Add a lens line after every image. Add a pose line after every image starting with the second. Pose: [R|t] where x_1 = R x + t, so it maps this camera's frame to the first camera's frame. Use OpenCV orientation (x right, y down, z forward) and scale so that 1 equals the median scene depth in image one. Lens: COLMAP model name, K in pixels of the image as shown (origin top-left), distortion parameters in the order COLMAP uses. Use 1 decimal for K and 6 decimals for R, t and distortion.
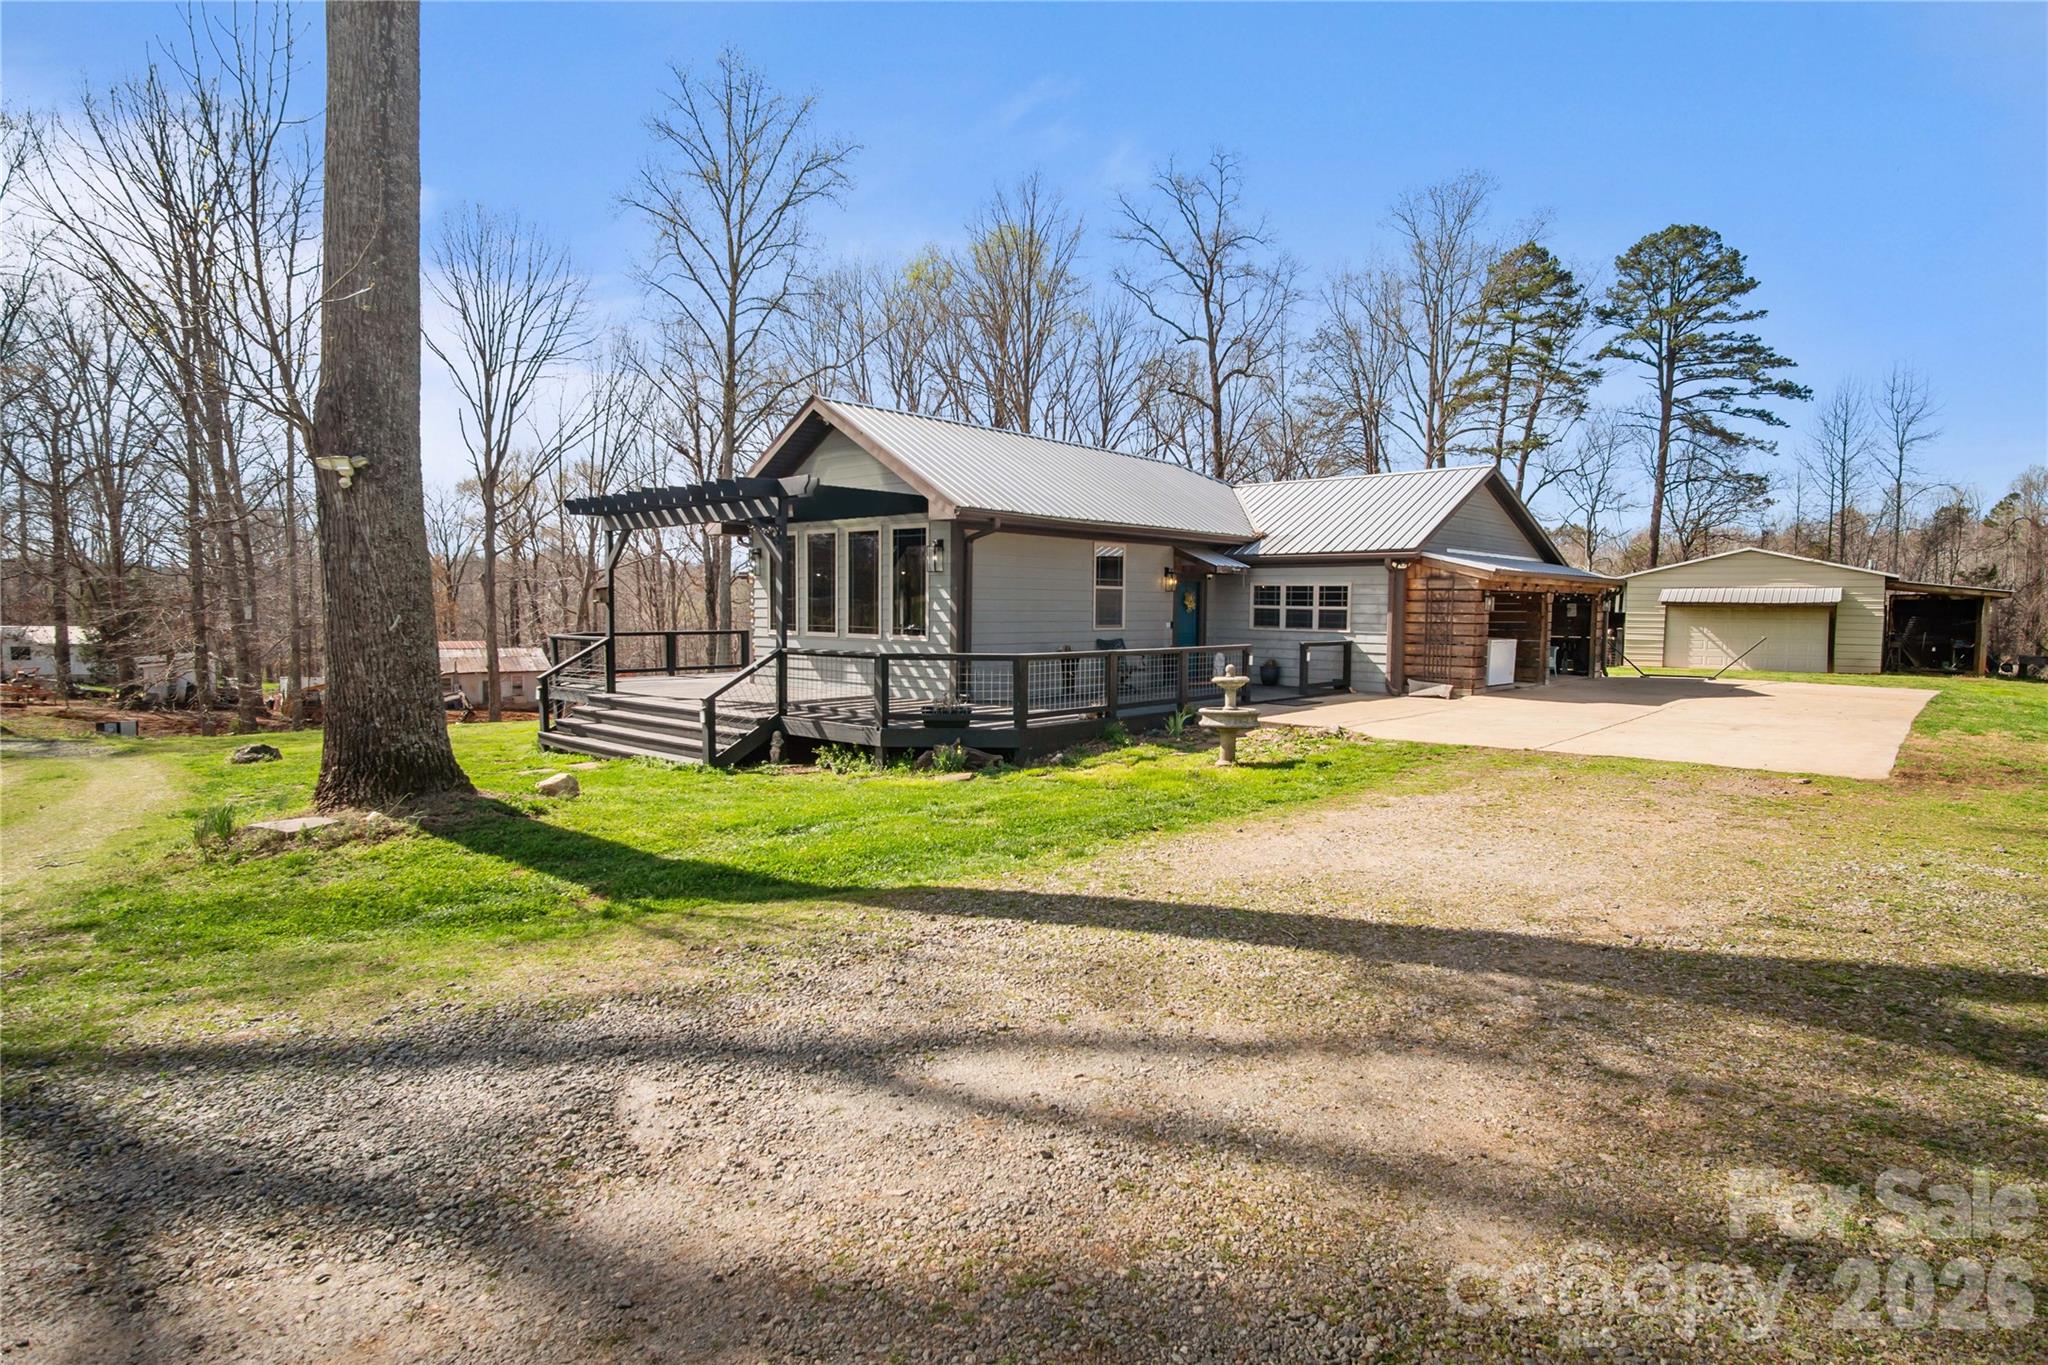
lens RADIAL K [[1050.0, 0, 1024.0], [0, 1050.0, 682.5], [0, 0, 1]] dist [-0.004920, -0.000791]
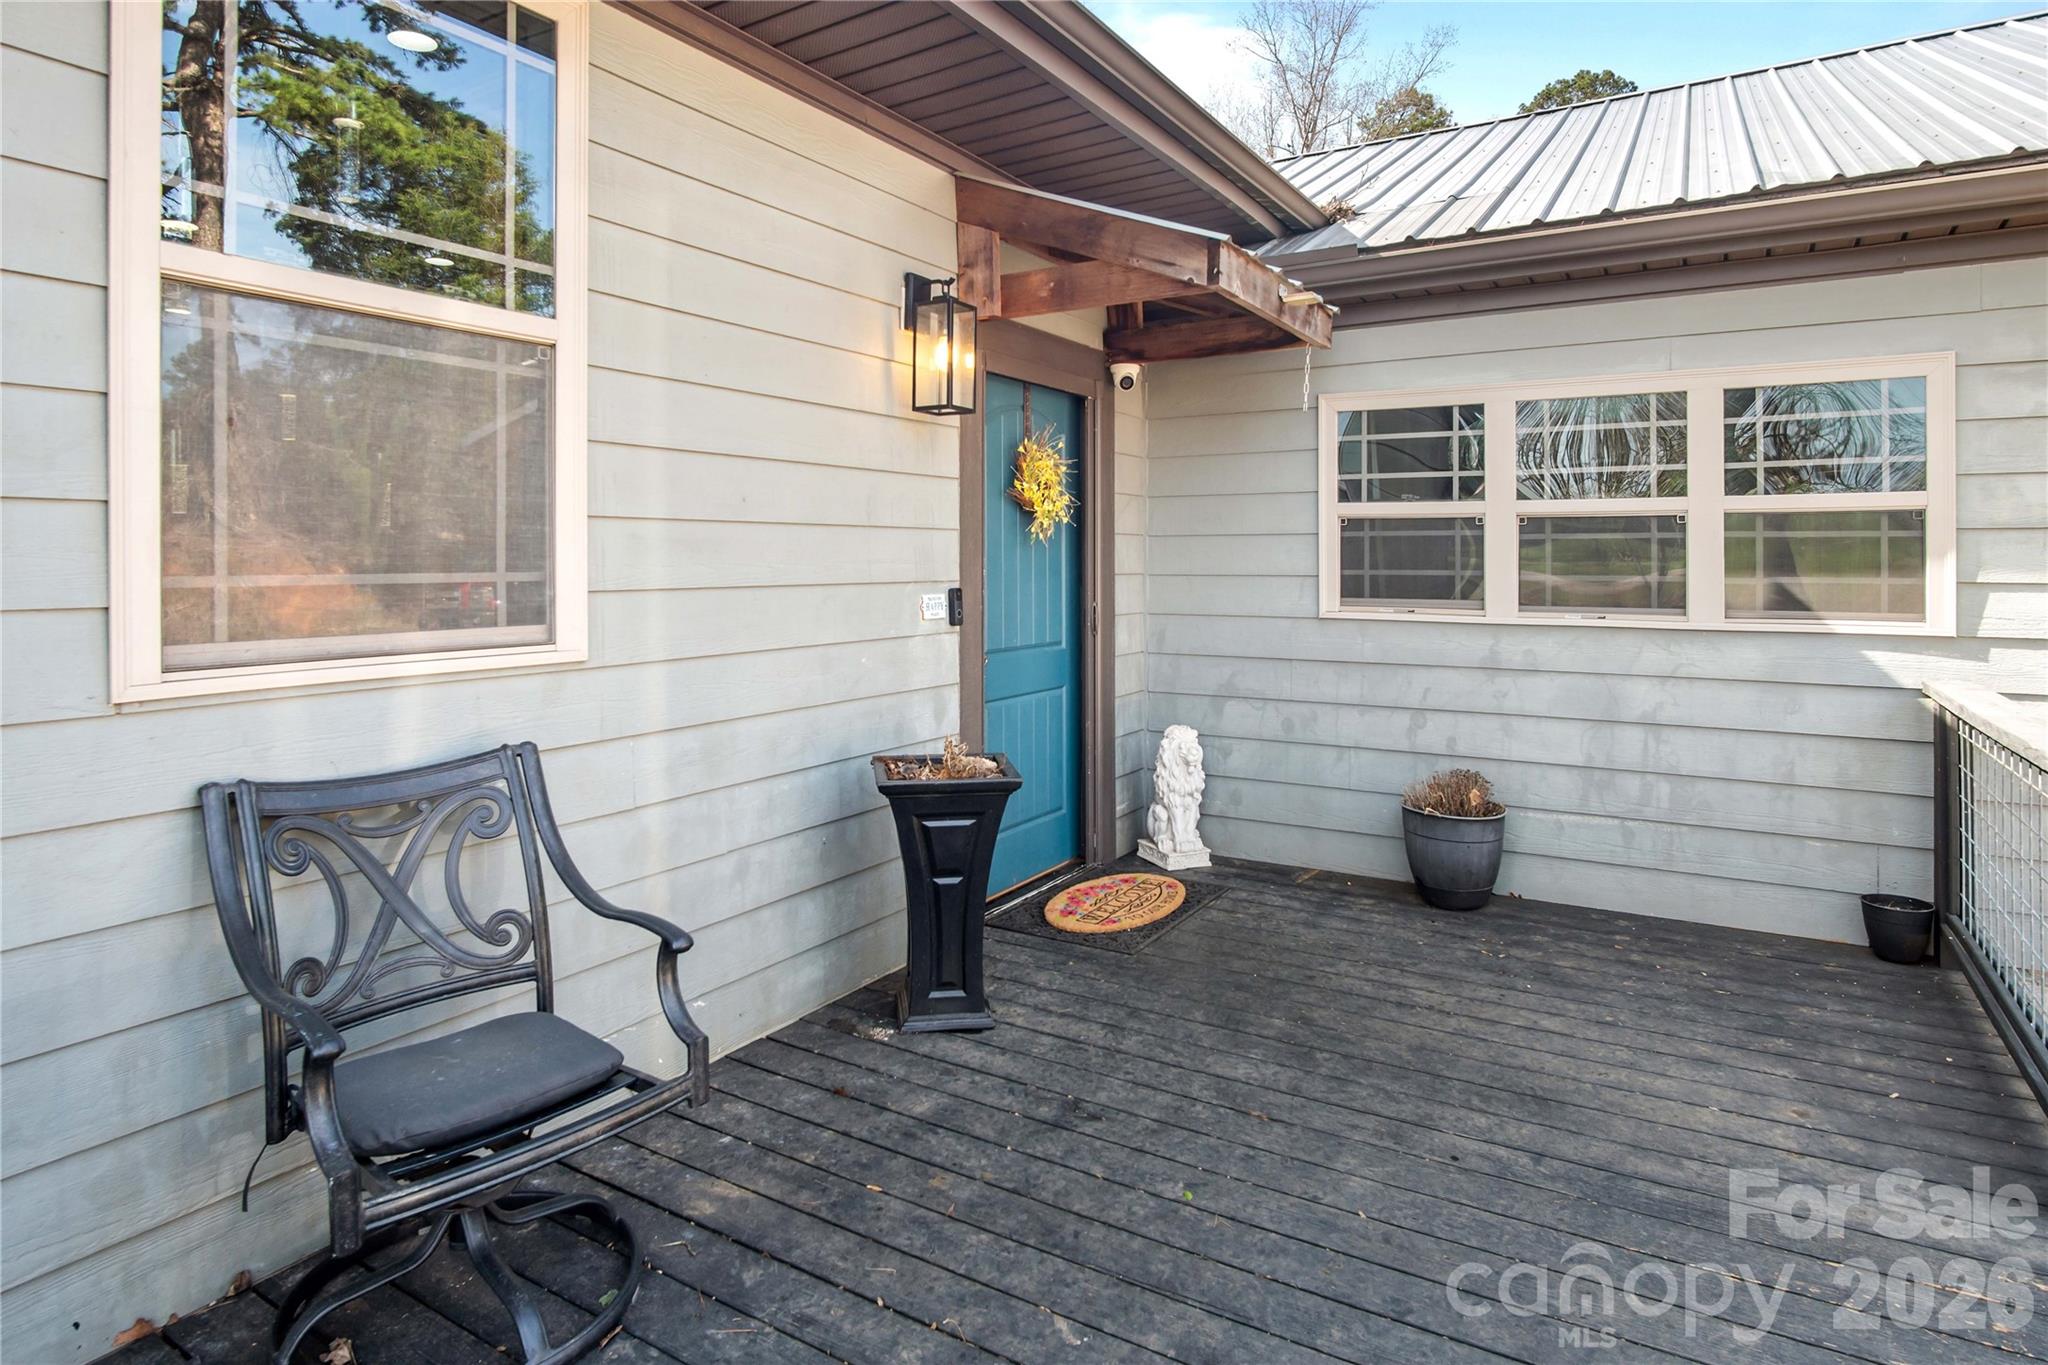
lens RADIAL K [[1129.6, 0, 1032.2], [0, 1129.6, 534.4], [0, 0, 1]] dist [-0.005941, -0.000228]
pose [[0.980571, -0.005833, 0.196076, 0.113983], [0.024512, 0.995367, -0.092973, -0.047869], [-0.194626, 0.095973, 0.976171, 0.795290]]
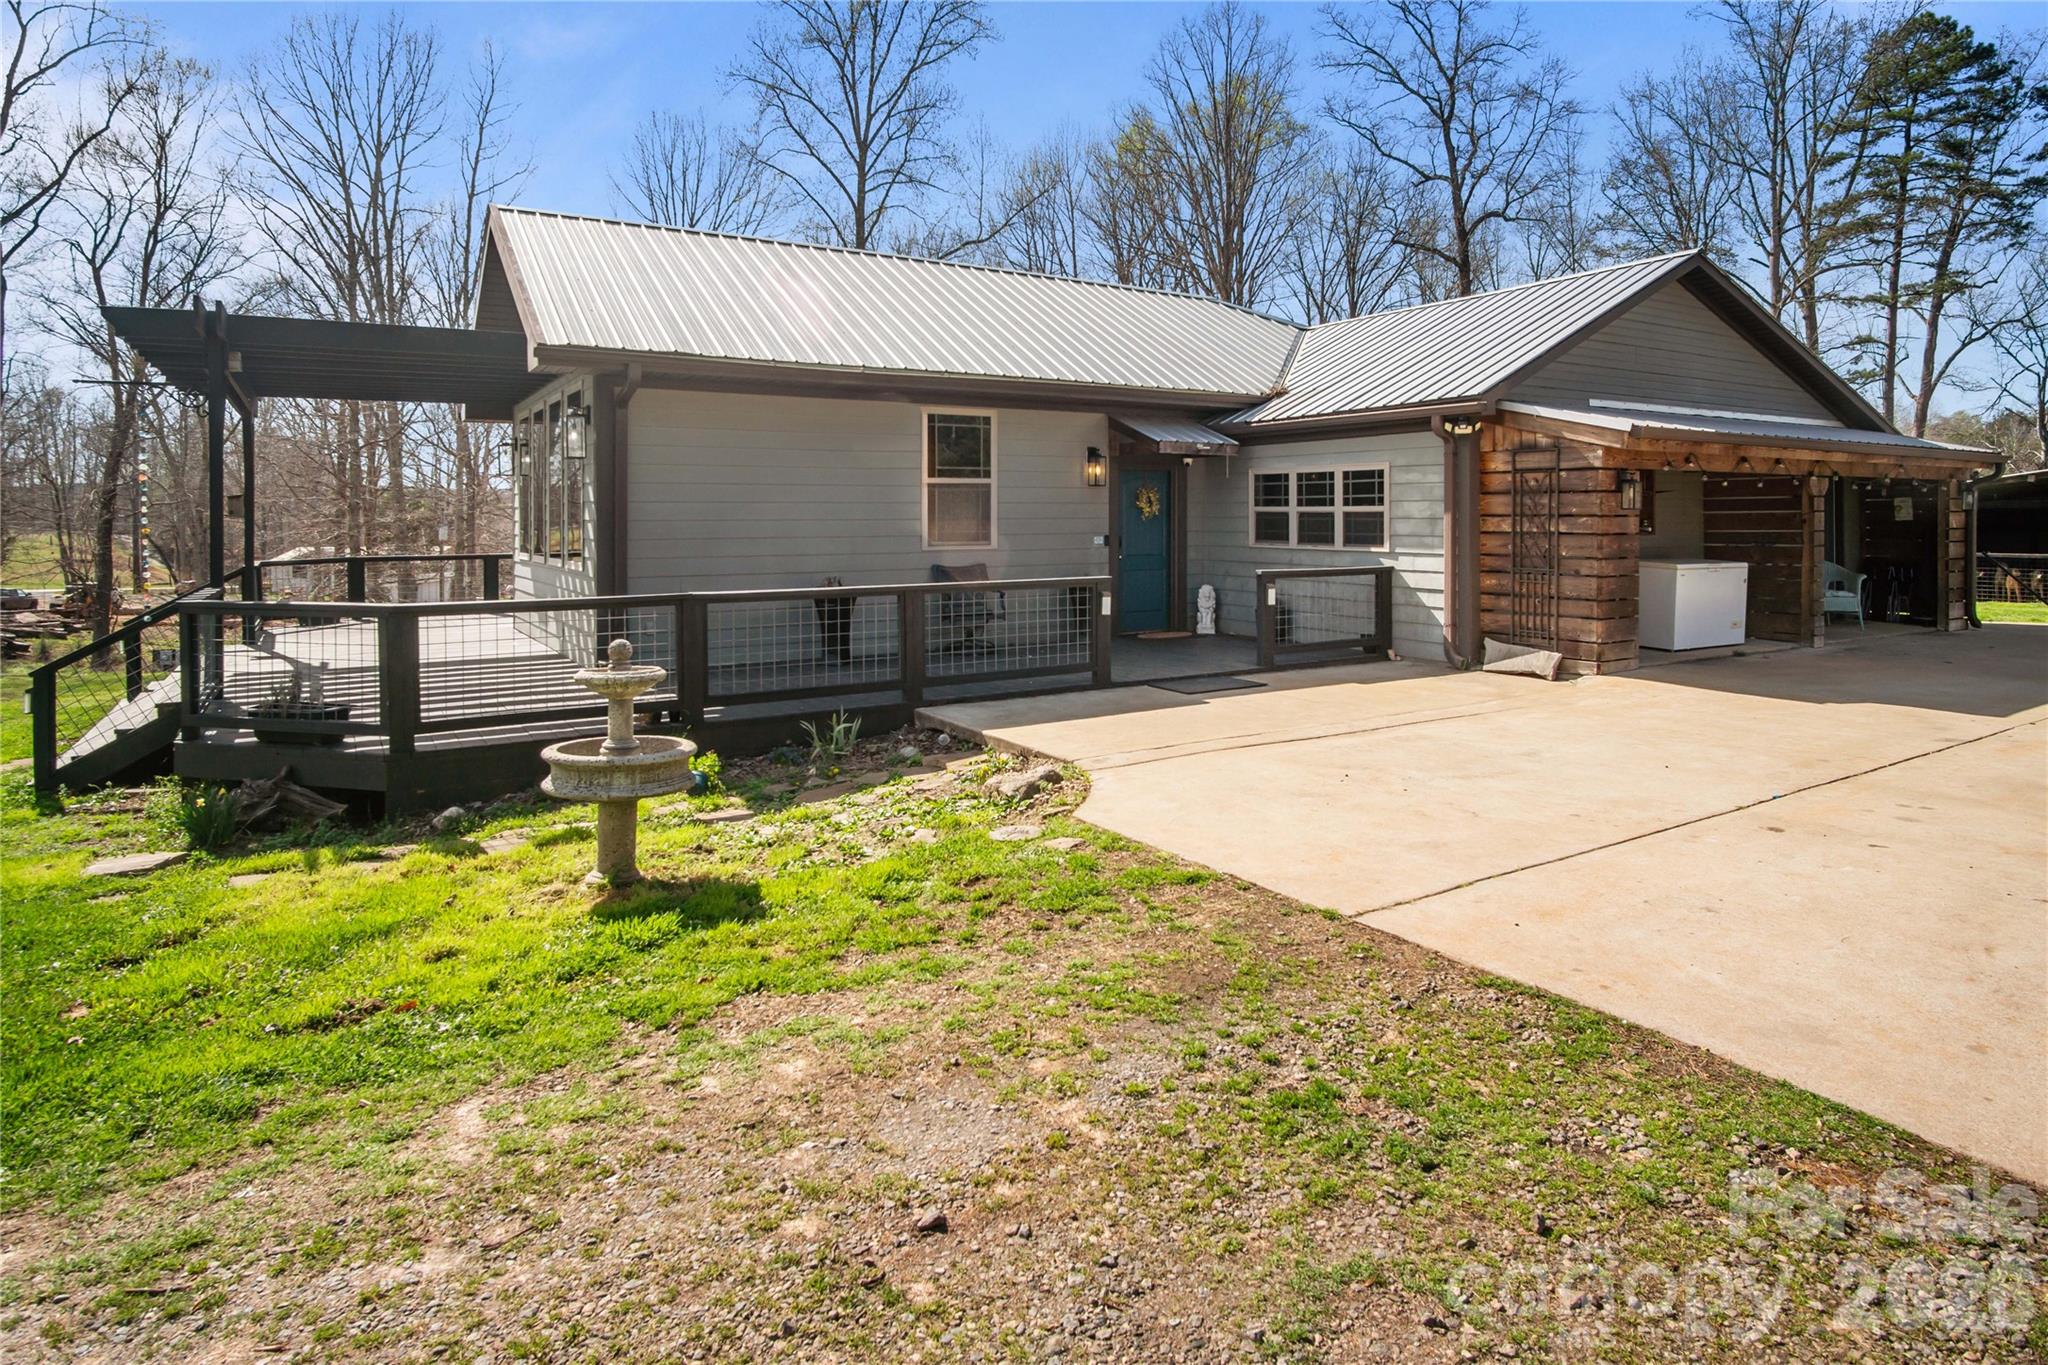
lens RADIAL K [[1129.6, 0, 1032.2], [0, 1129.6, 534.4], [0, 0, 1]] dist [-0.005941, -0.000228]
pose [[0.966355, -0.008460, -0.257072, 0.264745], [-0.006626, 0.998308, -0.057764, -0.019501], [0.257126, 0.057524, 0.964664, 0.344977]]
